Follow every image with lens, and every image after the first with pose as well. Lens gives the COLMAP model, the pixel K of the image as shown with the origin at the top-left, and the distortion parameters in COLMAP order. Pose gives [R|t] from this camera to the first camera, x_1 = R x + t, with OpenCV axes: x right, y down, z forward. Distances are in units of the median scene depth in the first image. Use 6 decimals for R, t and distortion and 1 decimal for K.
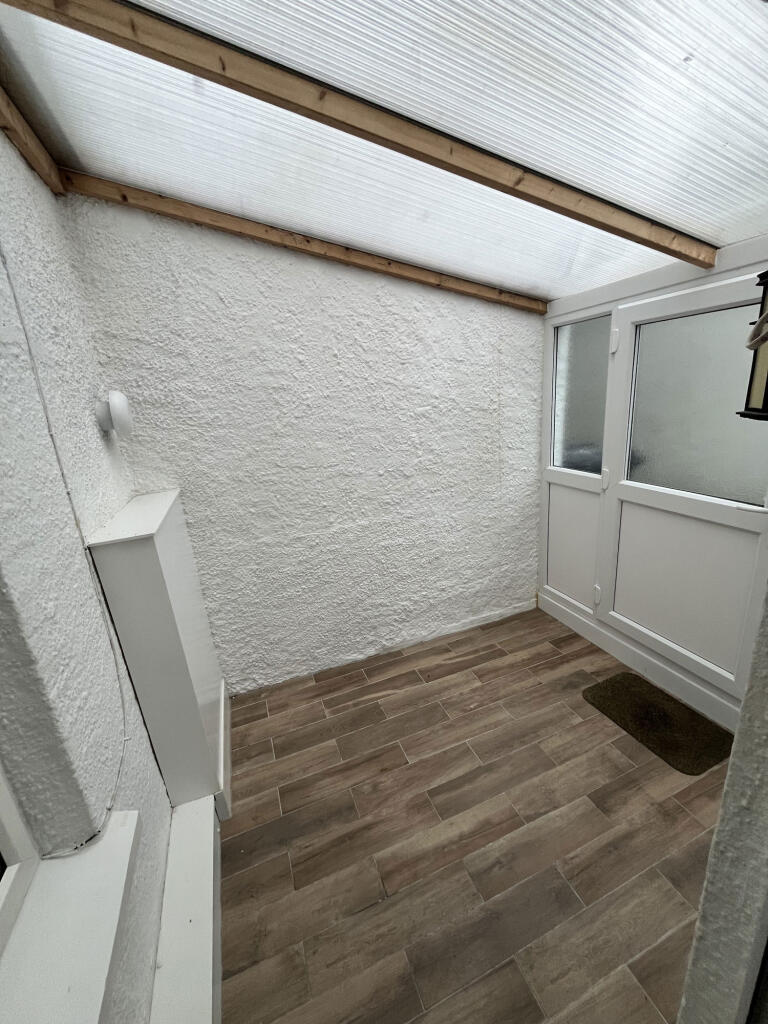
lens RADIAL K [[411.7, 0, 383.0], [0, 411.7, 512.3], [0, 0, 1]] dist [-0.001796, -0.000306]
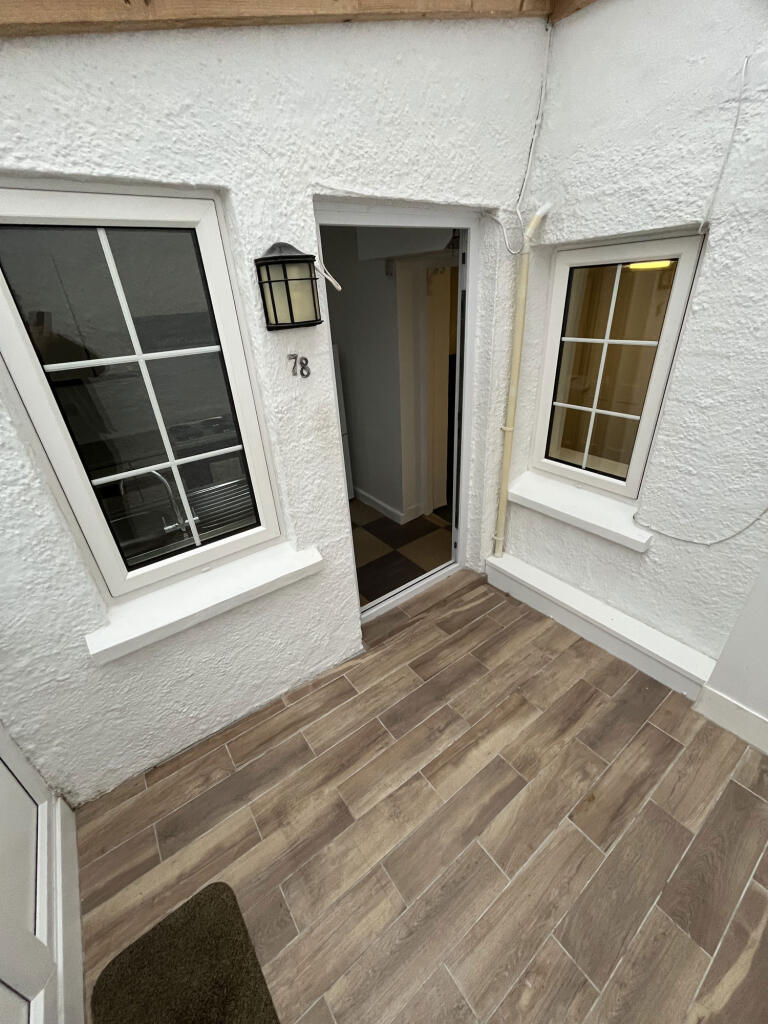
lens RADIAL K [[411.7, 0, 382.6], [0, 411.7, 511.8], [0, 0, 1]] dist [-0.001796, -0.000306]
pose [[-0.954928, 0.247180, -0.164360, 0.422252], [0.060837, 0.704923, 0.706670, -0.384096], [0.290535, 0.664820, -0.688189, 1.184858]]
